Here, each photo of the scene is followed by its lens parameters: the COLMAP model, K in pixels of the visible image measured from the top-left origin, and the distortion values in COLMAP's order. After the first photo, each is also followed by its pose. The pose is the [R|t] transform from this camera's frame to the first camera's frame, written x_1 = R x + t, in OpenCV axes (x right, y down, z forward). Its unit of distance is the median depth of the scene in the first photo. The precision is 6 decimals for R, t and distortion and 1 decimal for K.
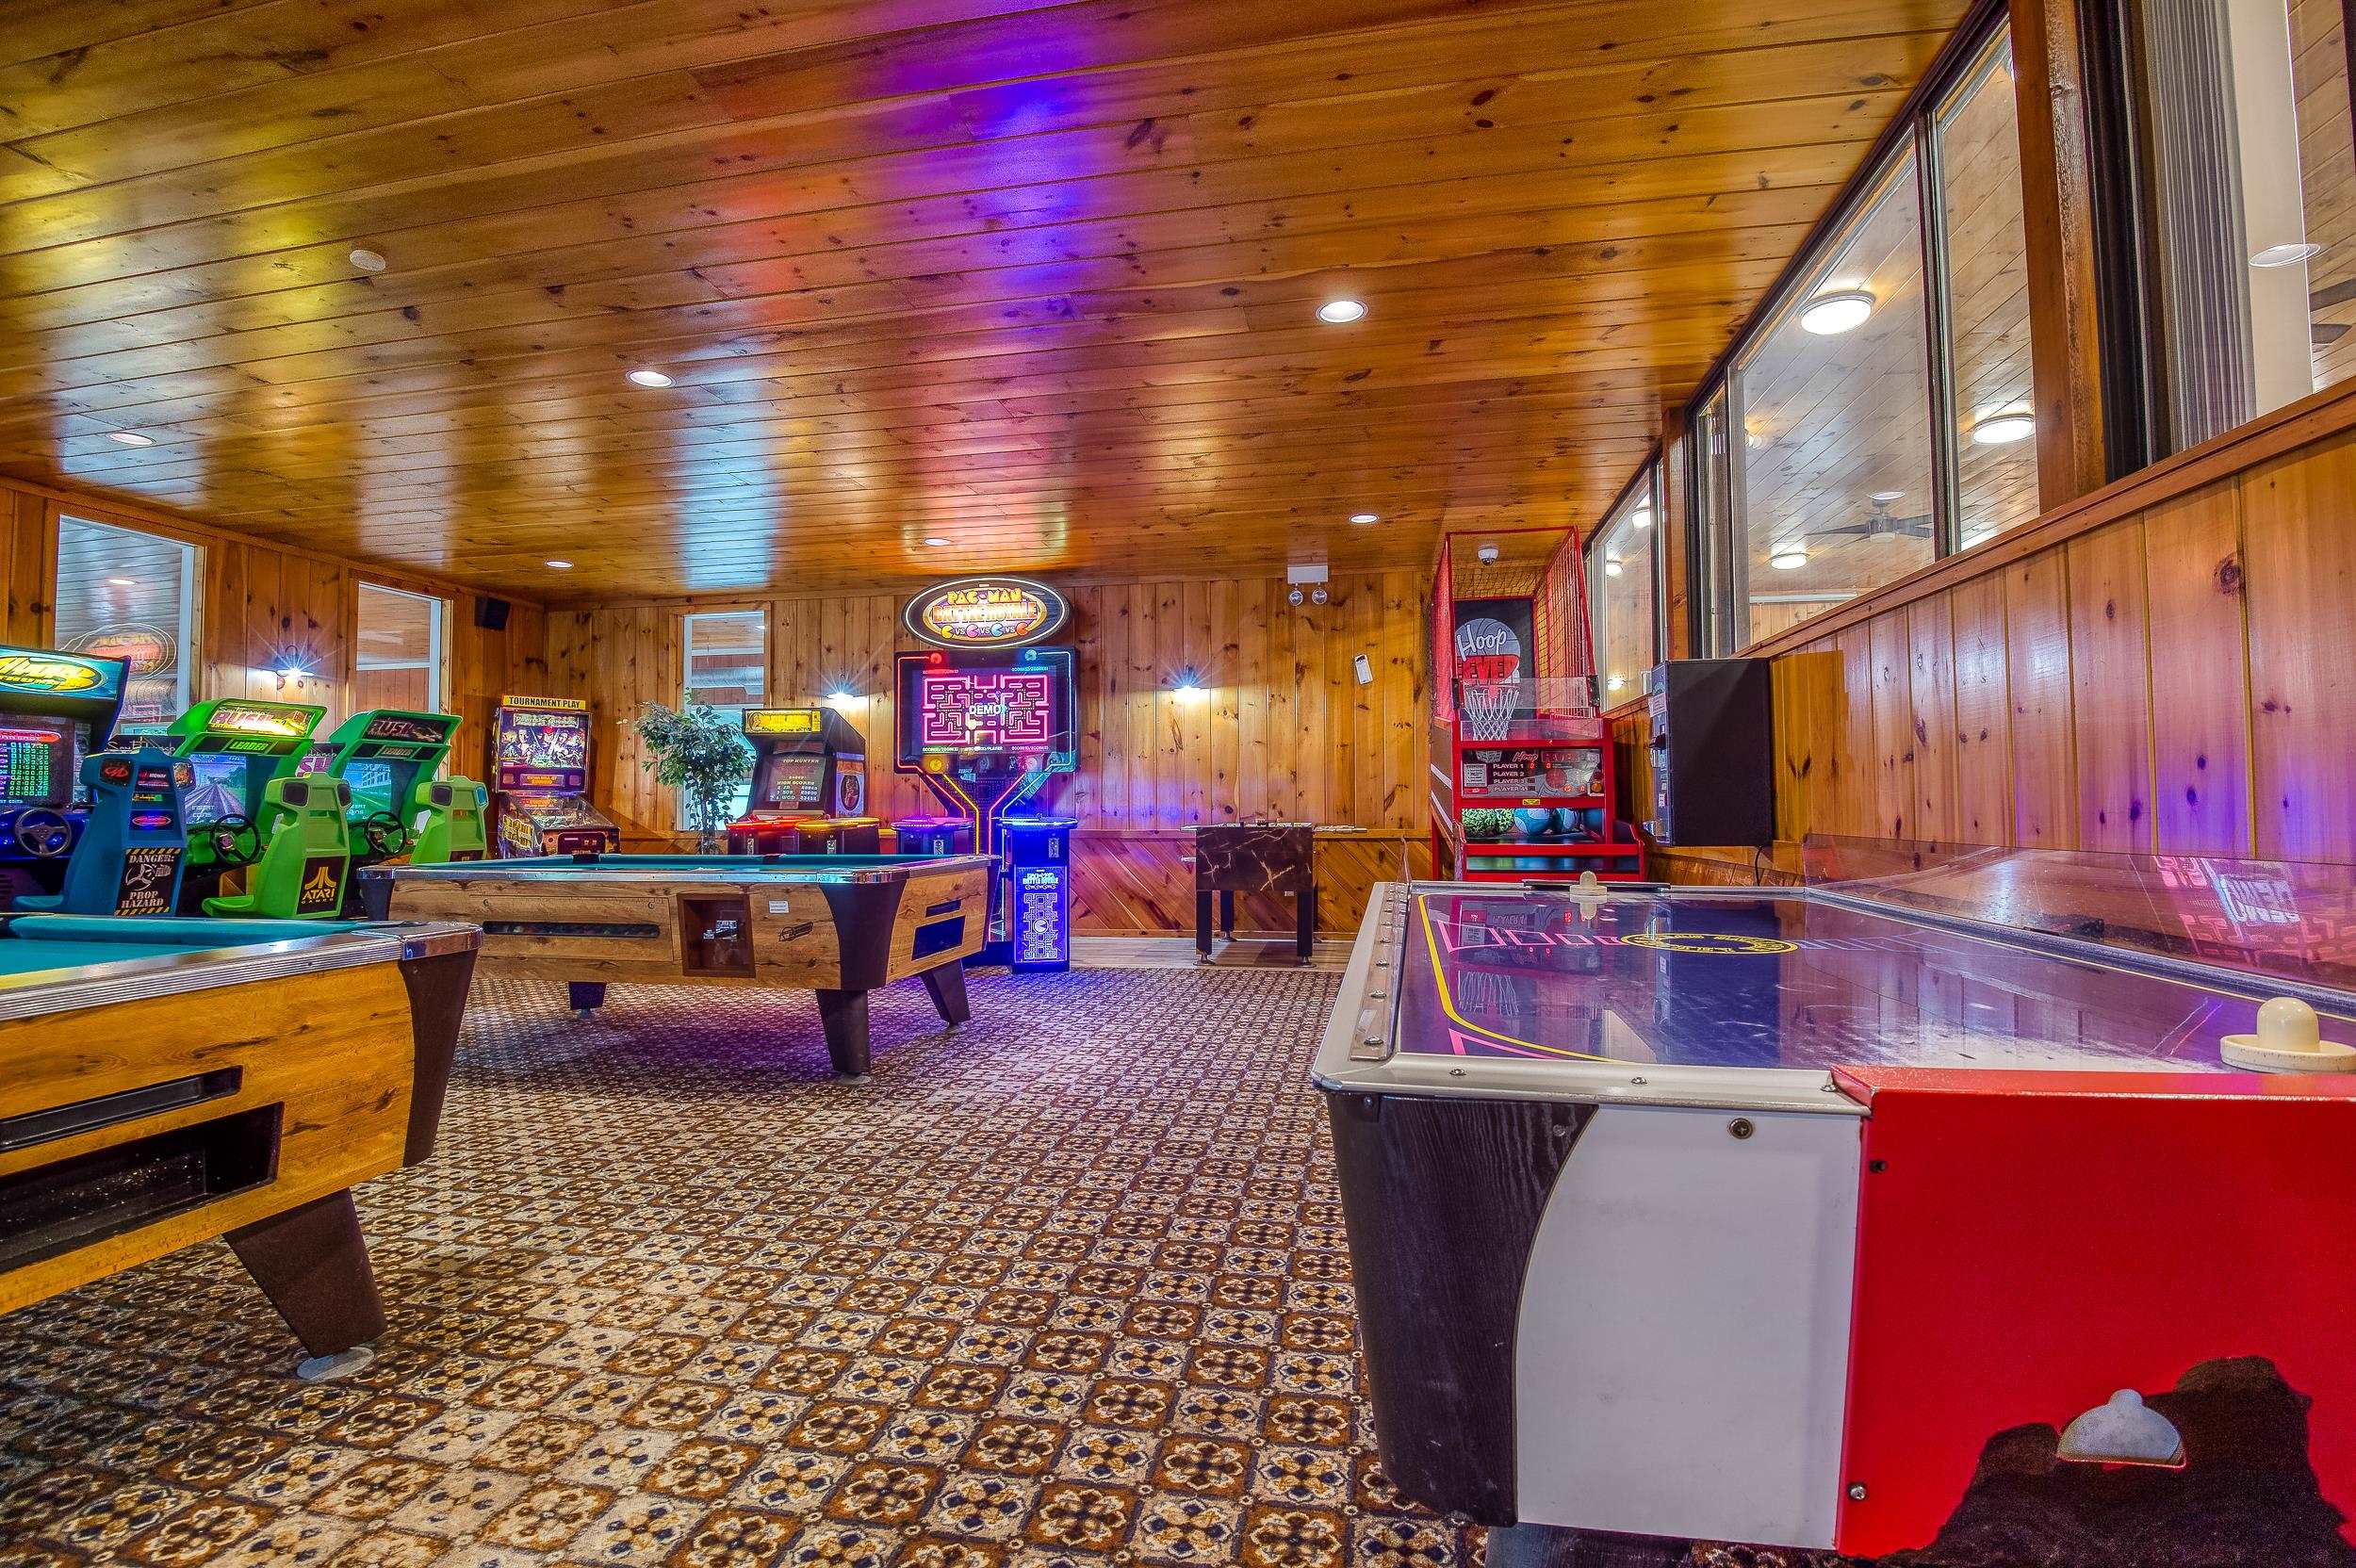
lens RADIAL K [[1078.0, 0, 1178.0], [0, 1078.0, 784.0], [0, 0, 1]] dist [-0.062292, -0.000390]
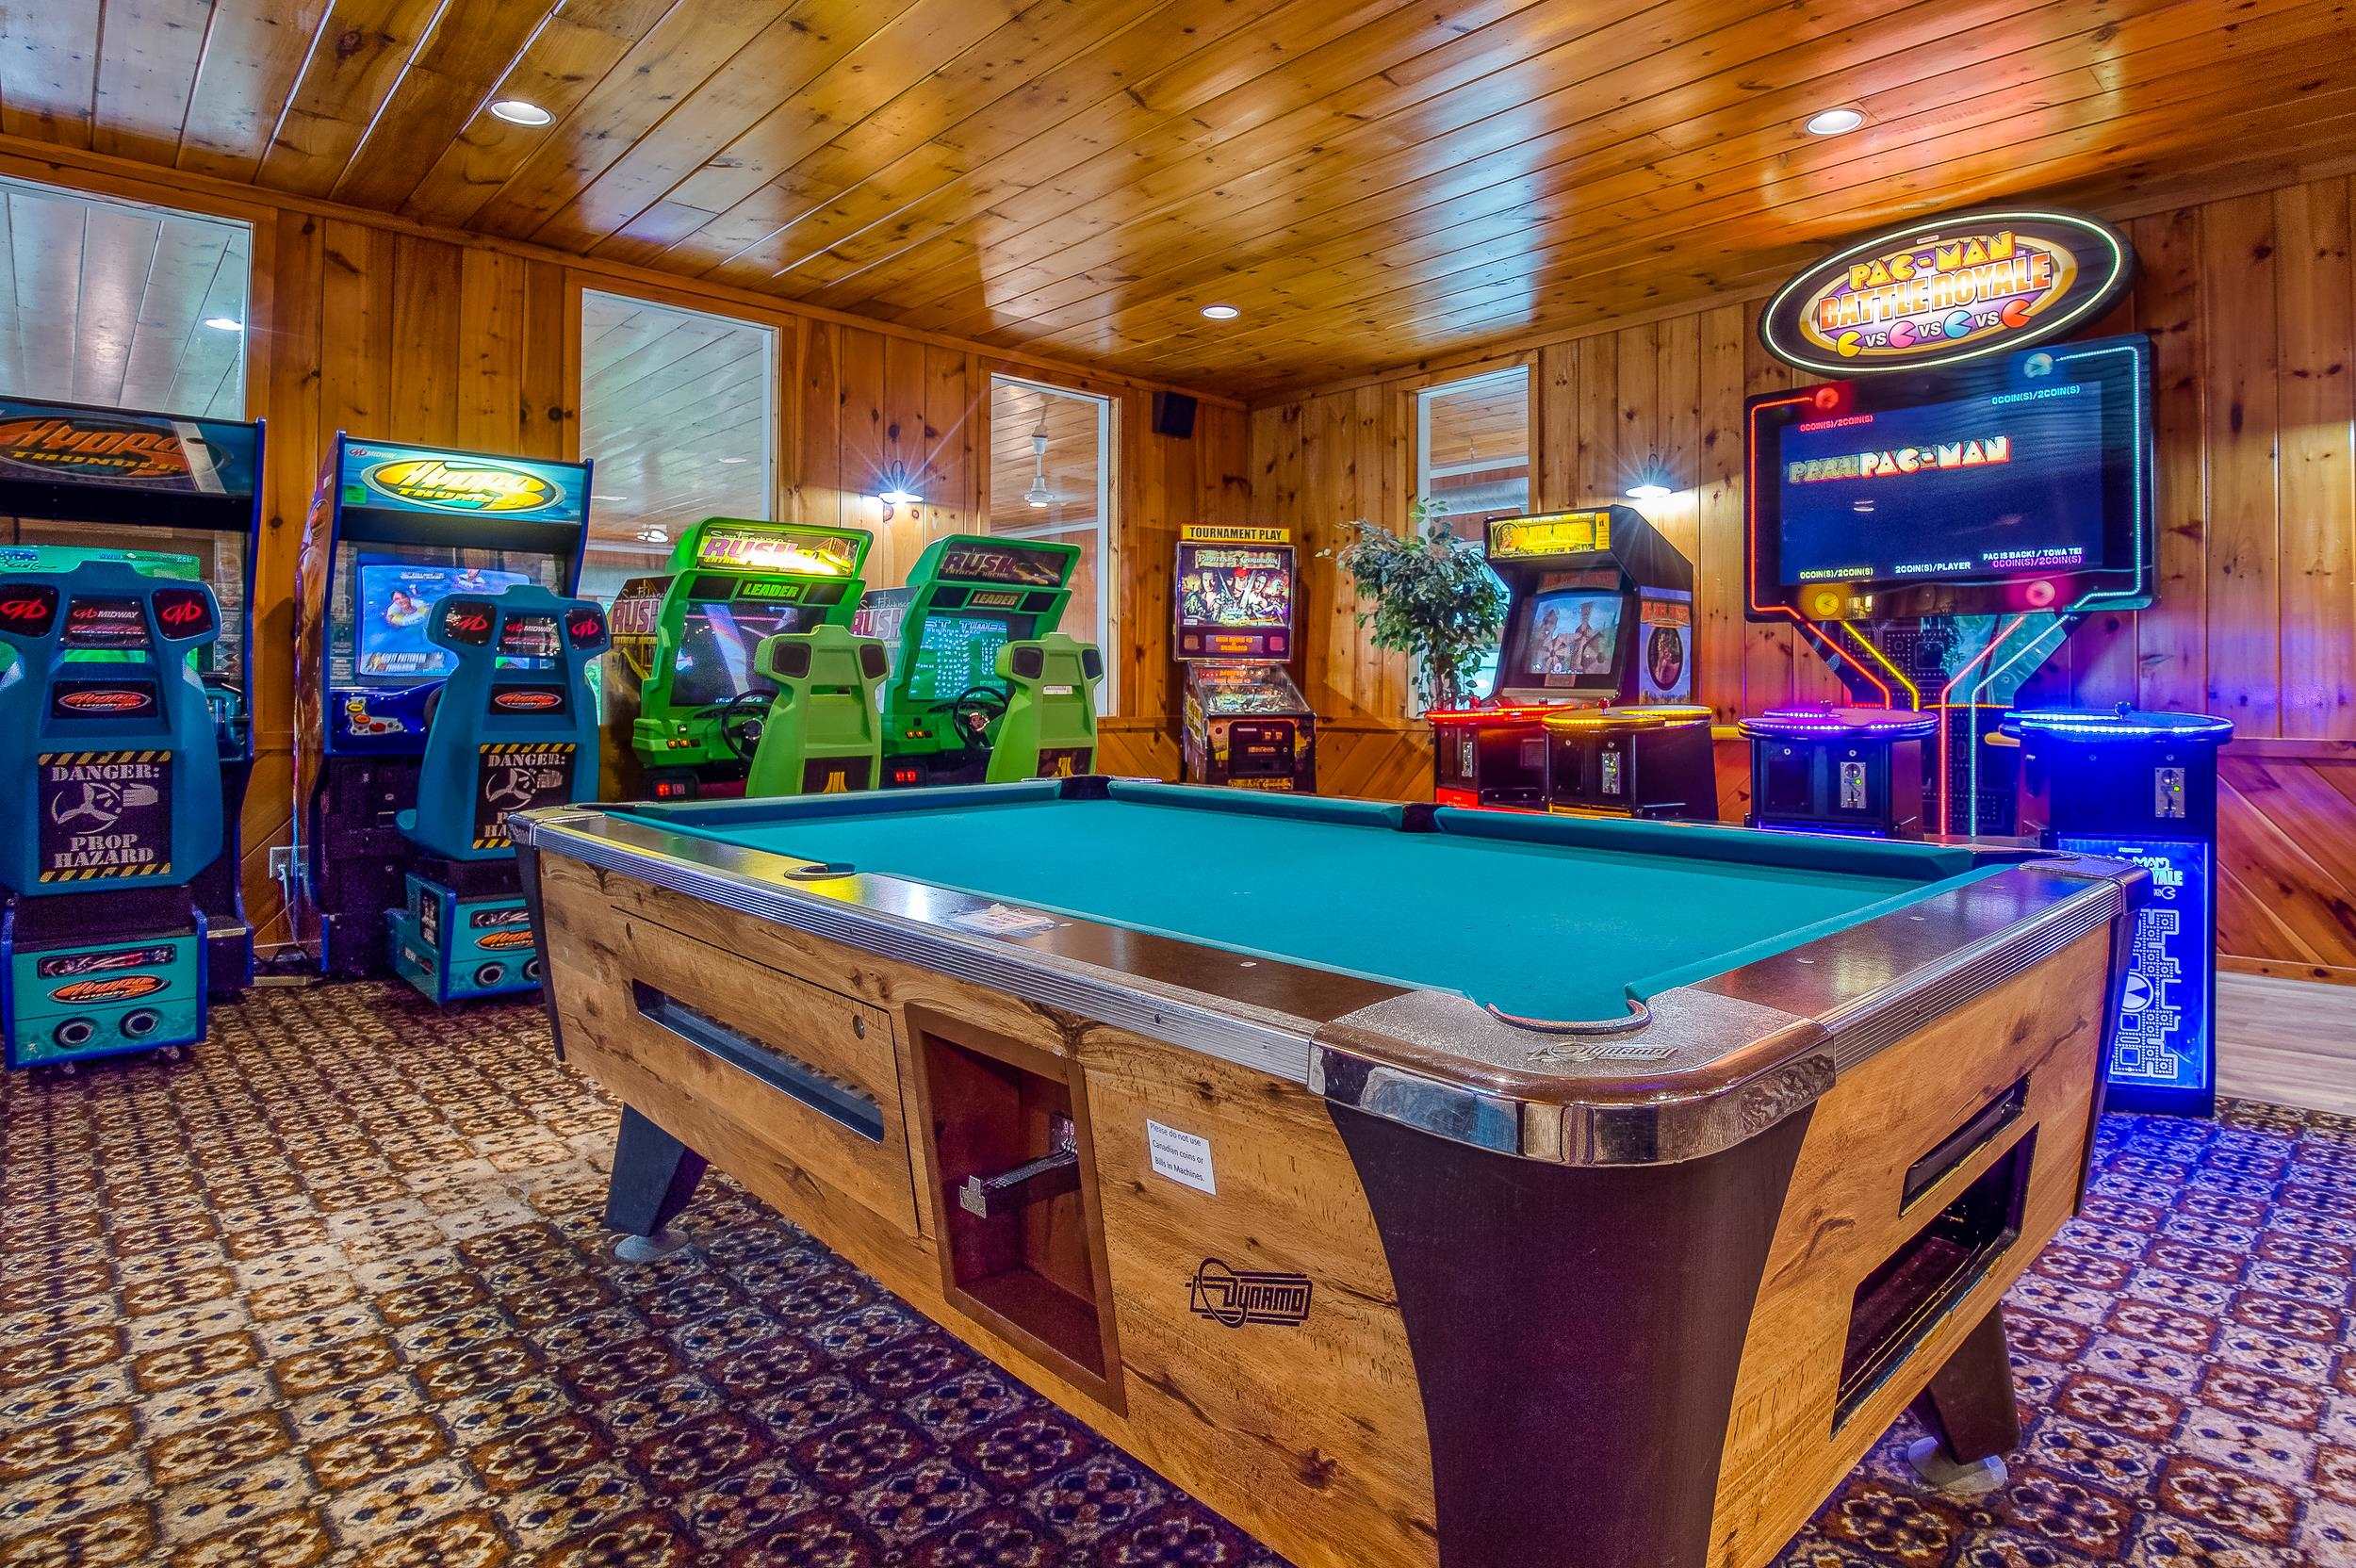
lens RADIAL K [[1246.8, 0, 1359.1], [0, 1246.8, 674.0], [0, 0, 1]] dist [-0.002133, -0.000270]
pose [[0.848084, 0.001635, -0.529859, -0.095698], [0.005012, 0.999926, 0.011108, 0.008336], [0.529837, -0.012076, 0.848013, 0.360638]]
